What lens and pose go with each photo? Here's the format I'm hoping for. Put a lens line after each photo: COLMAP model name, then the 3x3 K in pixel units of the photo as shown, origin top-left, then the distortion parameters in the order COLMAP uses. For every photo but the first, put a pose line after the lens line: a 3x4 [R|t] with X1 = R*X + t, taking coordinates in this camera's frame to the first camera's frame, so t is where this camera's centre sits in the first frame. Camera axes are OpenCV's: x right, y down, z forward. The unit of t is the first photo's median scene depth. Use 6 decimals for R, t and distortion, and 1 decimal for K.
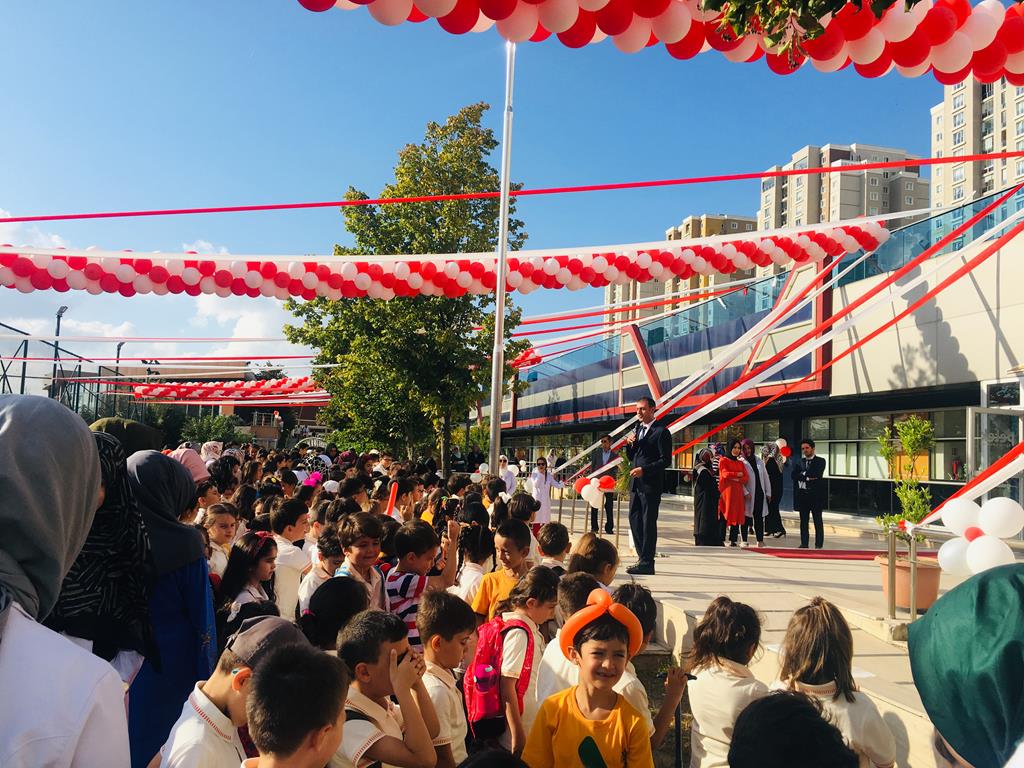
lens RADIAL K [[874.6, 0, 511.9], [0, 874.6, 384.9], [0, 0, 1]] dist [0.068627, -0.079906]
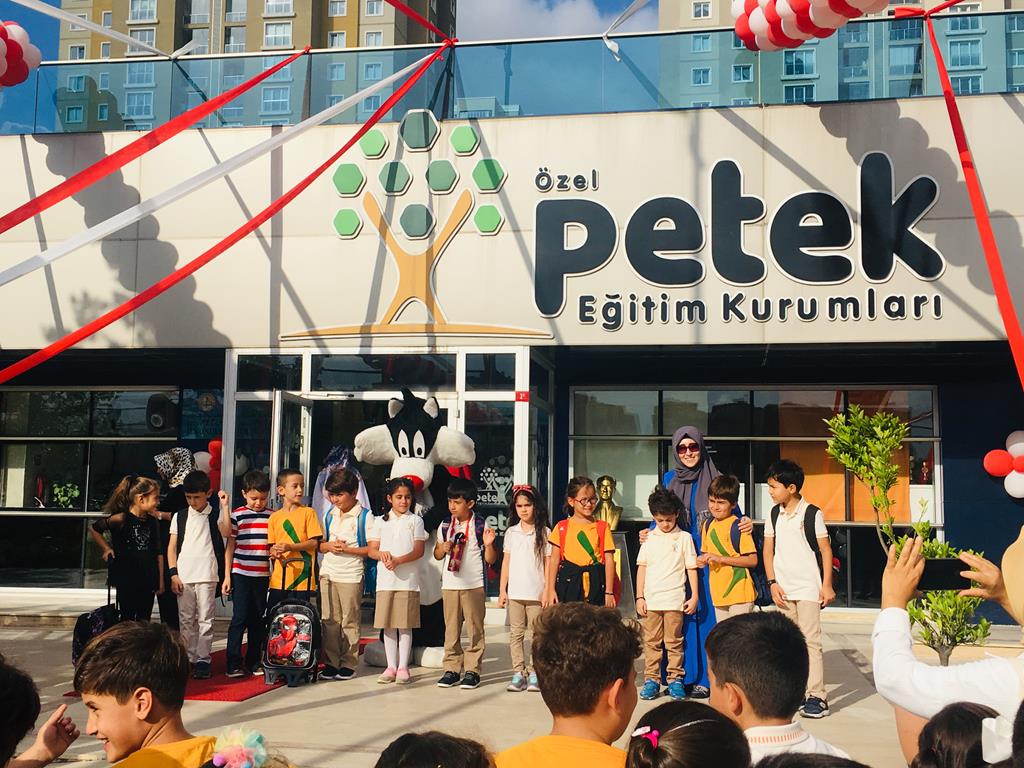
lens RADIAL K [[1128.6, 0, 520.8], [0, 1128.6, 419.8], [0, 0, 1]] dist [0.042111, 0.000000]
pose [[0.385786, 0.042303, 0.921618, -0.095685], [-0.079316, 0.996770, -0.012551, 0.033074], [-0.919173, -0.068258, 0.387895, 0.429635]]
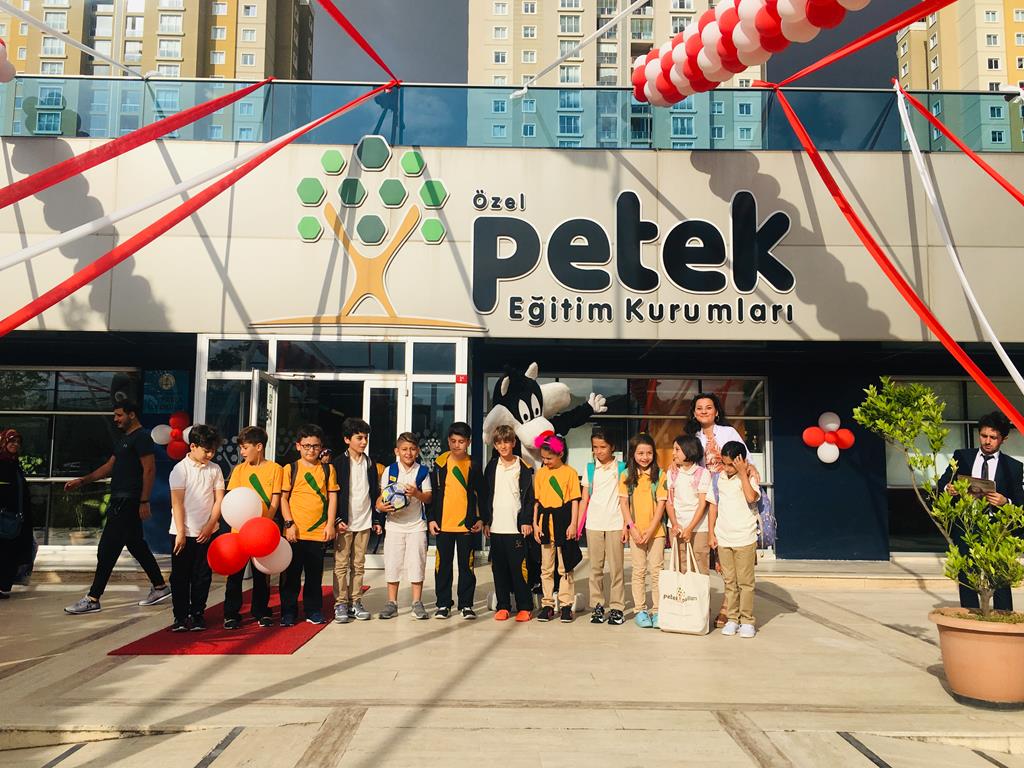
lens RADIAL K [[892.2, 0, 514.9], [0, 892.2, 388.7], [0, 0, 1]] dist [0.062630, -0.068984]
pose [[0.215598, 0.057030, 0.974815, -0.090392], [-0.085233, 0.995582, -0.039394, 0.038861], [-0.972755, -0.074593, 0.219506, 0.505621]]
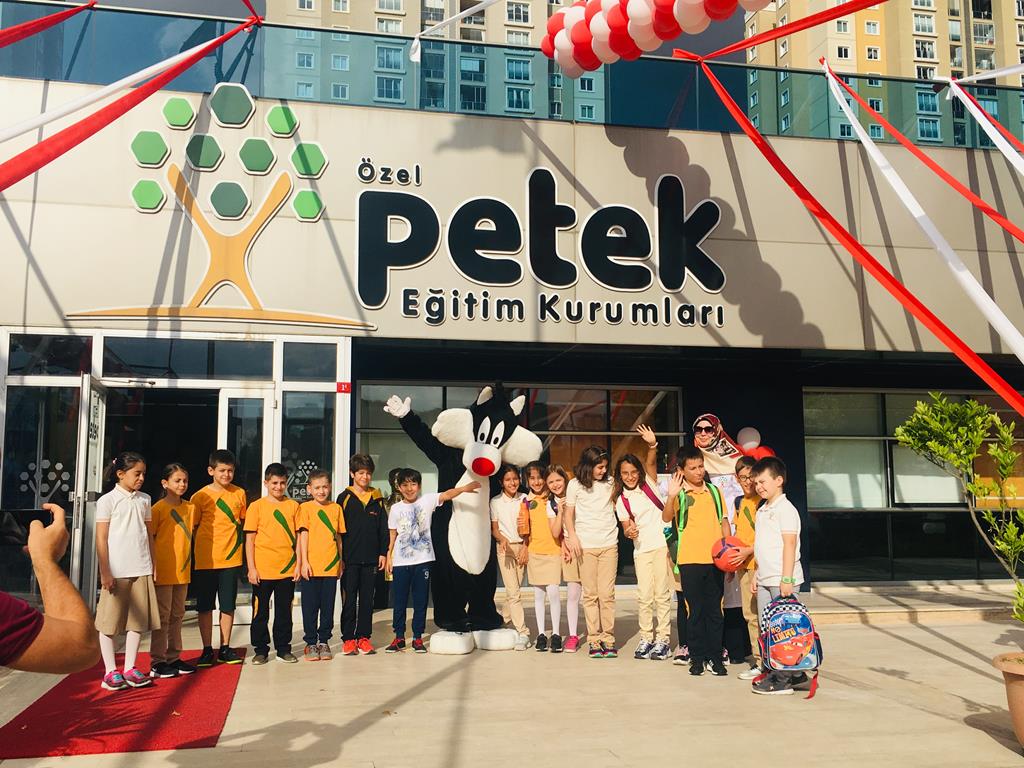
lens RADIAL K [[1036.4, 0, 514.0], [0, 1036.4, 390.9], [0, 0, 1]] dist [0.048177, 0.000000]
pose [[0.022969, 0.063527, 0.997716, -0.080858], [-0.081414, 0.994783, -0.061466, 0.040928], [-0.996416, -0.079817, 0.028021, 0.561658]]
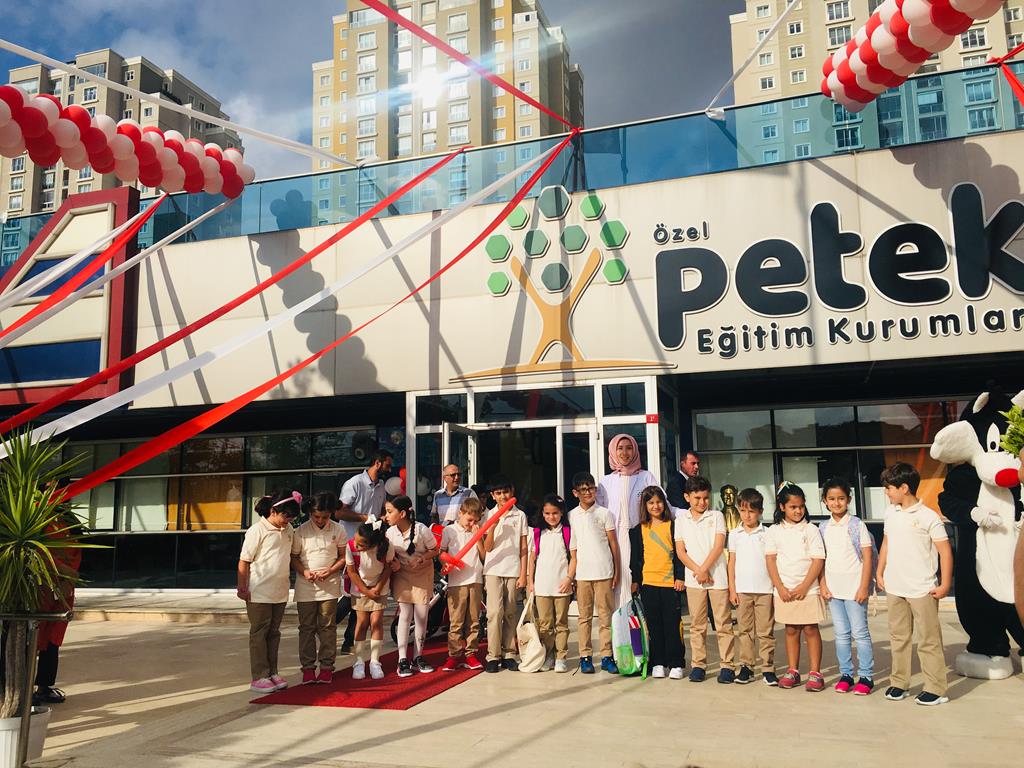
lens RADIAL K [[874.6, 0, 511.9], [0, 874.6, 387.5], [0, 0, 1]] dist [0.068627, -0.079906]
pose [[0.529912, 0.072714, 0.844929, -0.047023], [-0.035093, 0.997344, -0.063822, 0.031295], [-0.847326, 0.004169, 0.531057, 0.448673]]
